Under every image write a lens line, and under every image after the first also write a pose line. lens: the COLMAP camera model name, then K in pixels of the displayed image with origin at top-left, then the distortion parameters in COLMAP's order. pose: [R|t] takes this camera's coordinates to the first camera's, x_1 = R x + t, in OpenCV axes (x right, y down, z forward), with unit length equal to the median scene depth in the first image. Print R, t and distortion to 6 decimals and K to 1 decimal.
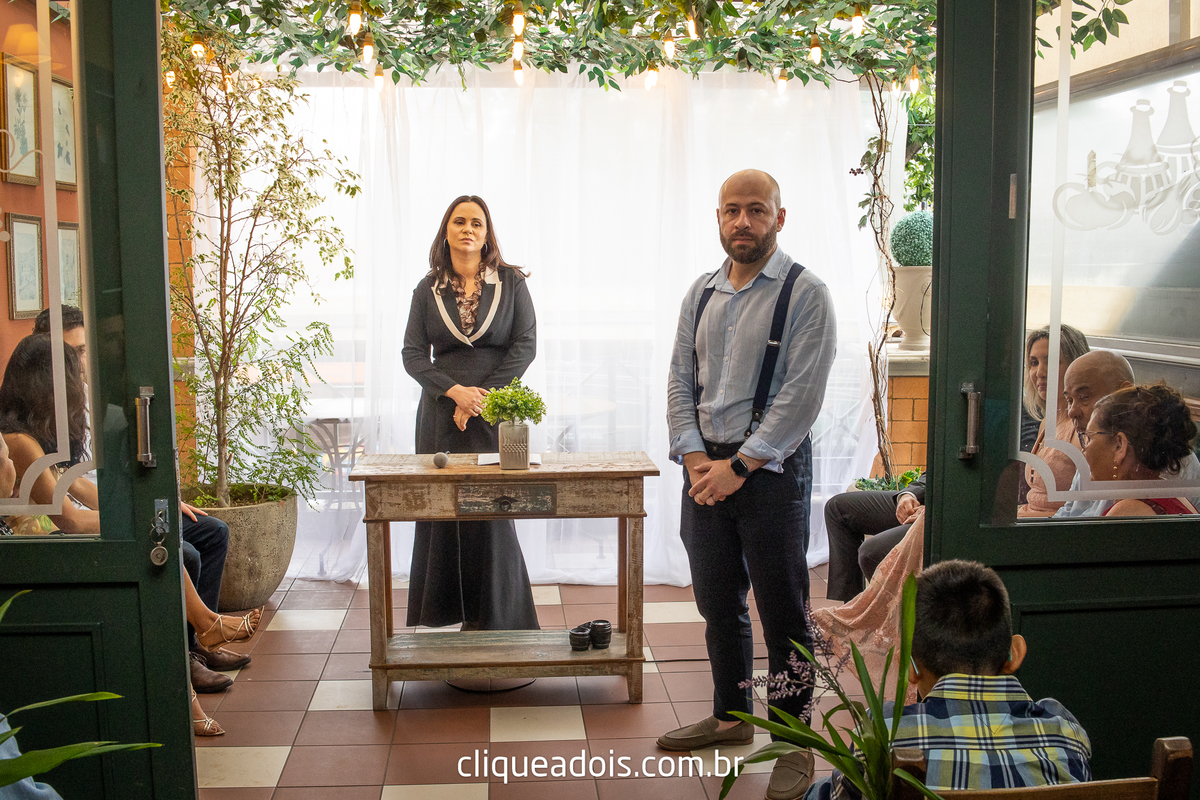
lens RADIAL K [[1076.1, 0, 561.8], [0, 1076.1, 384.1], [0, 0, 1]] dist [-0.088454, 0.007758]
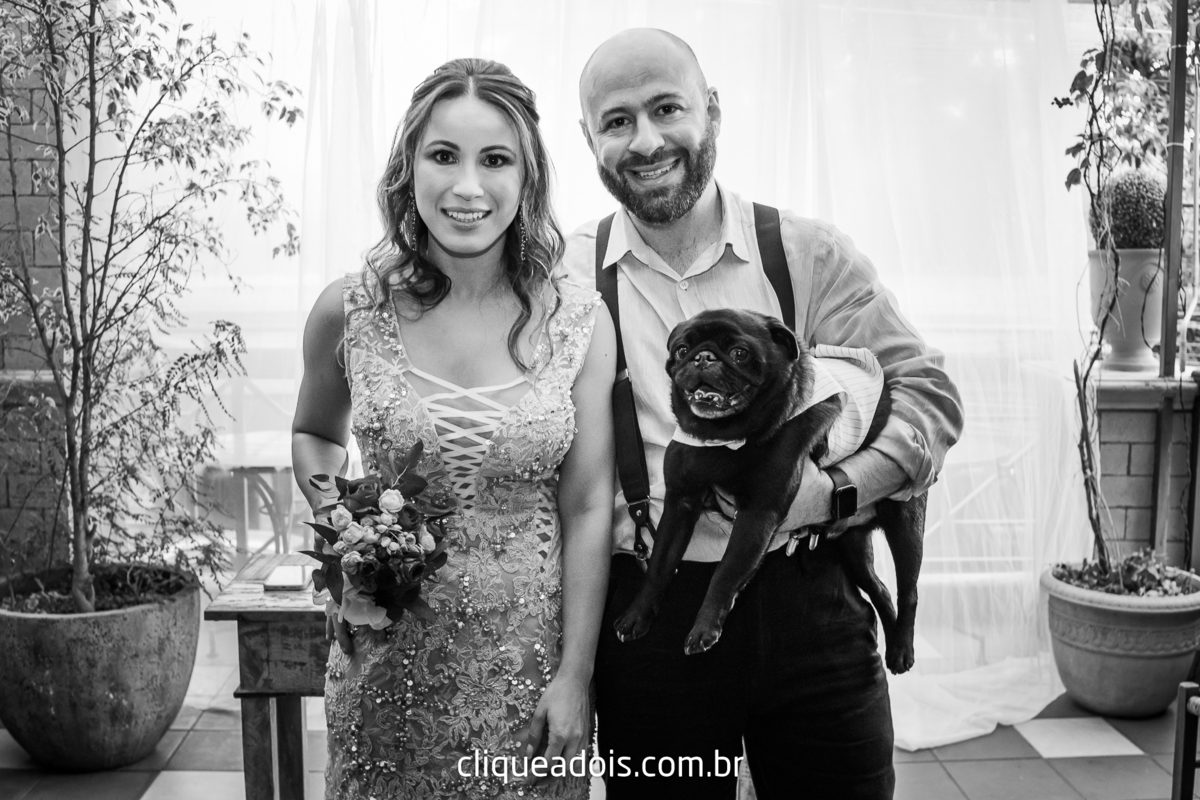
lens RADIAL K [[1212.8, 0, 589.8], [0, 1212.8, 356.1], [0, 0, 1]] dist [-0.092910, 0.000336]
pose [[0.999727, 0.012143, -0.019979, -0.000336], [-0.012785, 0.999395, -0.032352, -0.016012], [0.019574, 0.032598, 0.999277, 0.292303]]
